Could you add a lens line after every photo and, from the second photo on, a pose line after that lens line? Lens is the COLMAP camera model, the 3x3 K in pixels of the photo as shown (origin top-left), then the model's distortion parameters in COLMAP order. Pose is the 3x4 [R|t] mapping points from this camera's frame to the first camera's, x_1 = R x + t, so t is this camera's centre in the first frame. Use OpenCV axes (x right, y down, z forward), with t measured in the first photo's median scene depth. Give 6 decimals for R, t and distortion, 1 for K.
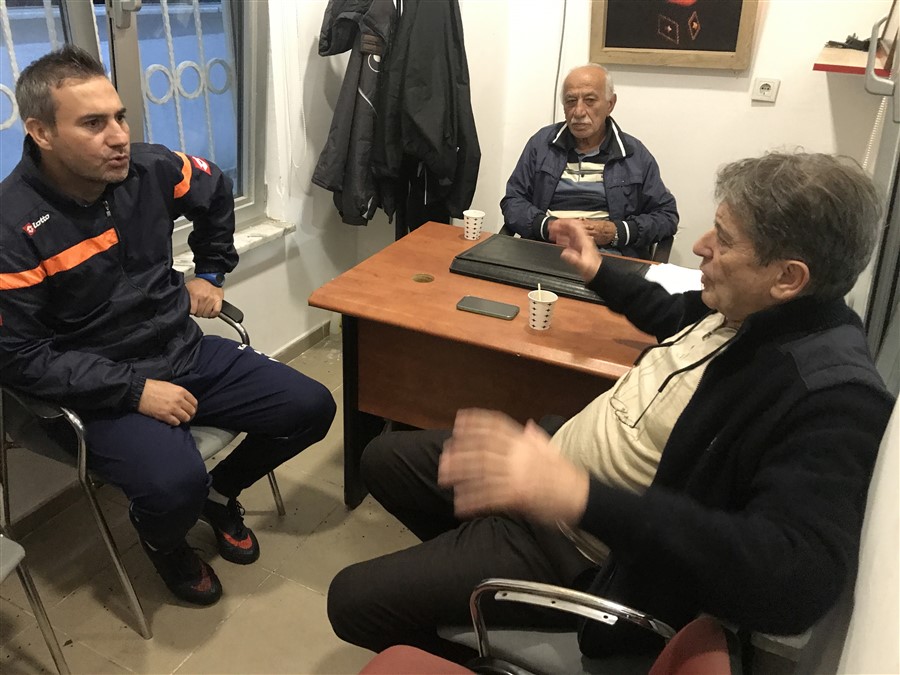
lens RADIAL K [[723.8, 0, 450.0], [0, 723.8, 337.5], [0, 0, 1]] dist [0.048125, -0.069560]
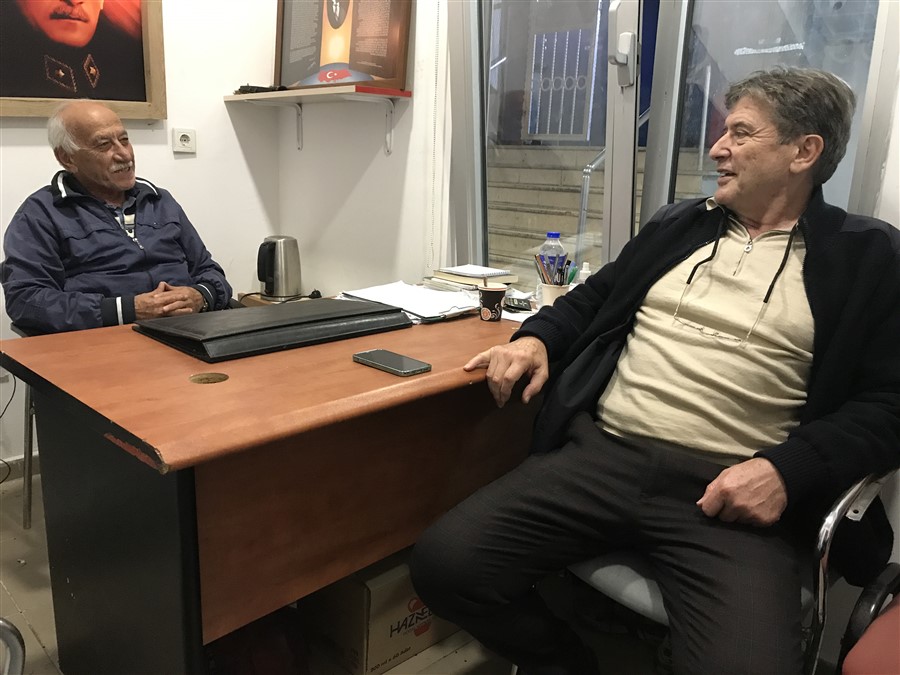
lens RADIAL K [[723.8, 0, 450.0], [0, 723.8, 337.5], [0, 0, 1]] dist [0.048125, -0.069560]
pose [[0.331782, -0.256538, 0.907804, -0.394899], [0.407309, 0.906949, 0.107435, -0.073343], [-0.850894, 0.334112, 0.405400, 0.431150]]
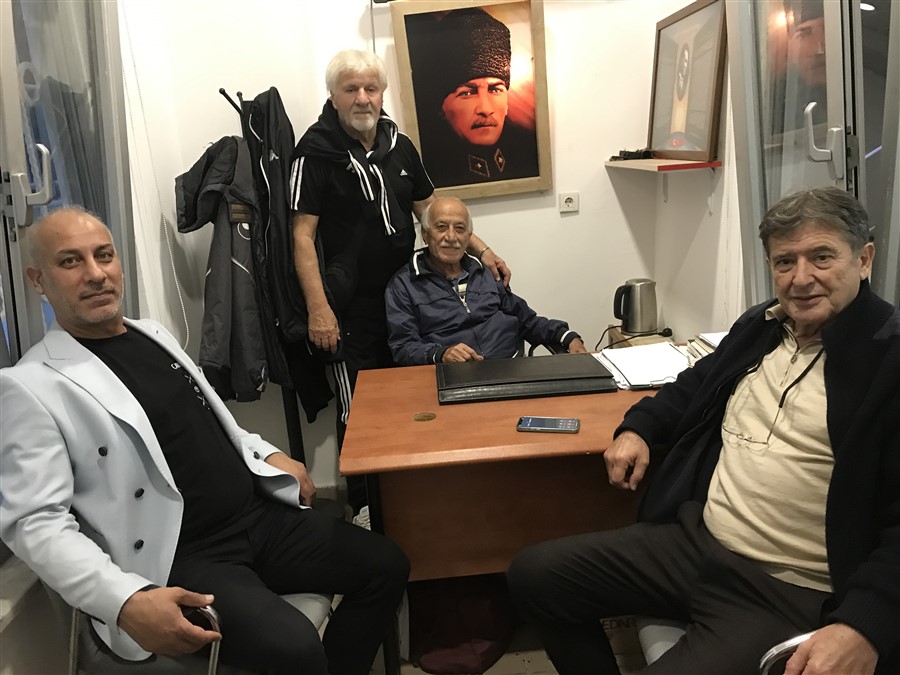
lens RADIAL K [[723.8, 0, 450.0], [0, 723.8, 337.5], [0, 0, 1]] dist [0.048125, -0.069560]
pose [[0.880237, -0.219559, 0.420685, -0.292747], [0.303673, 0.941856, -0.143842, -0.024990], [-0.364643, 0.254366, 0.895731, 0.079254]]
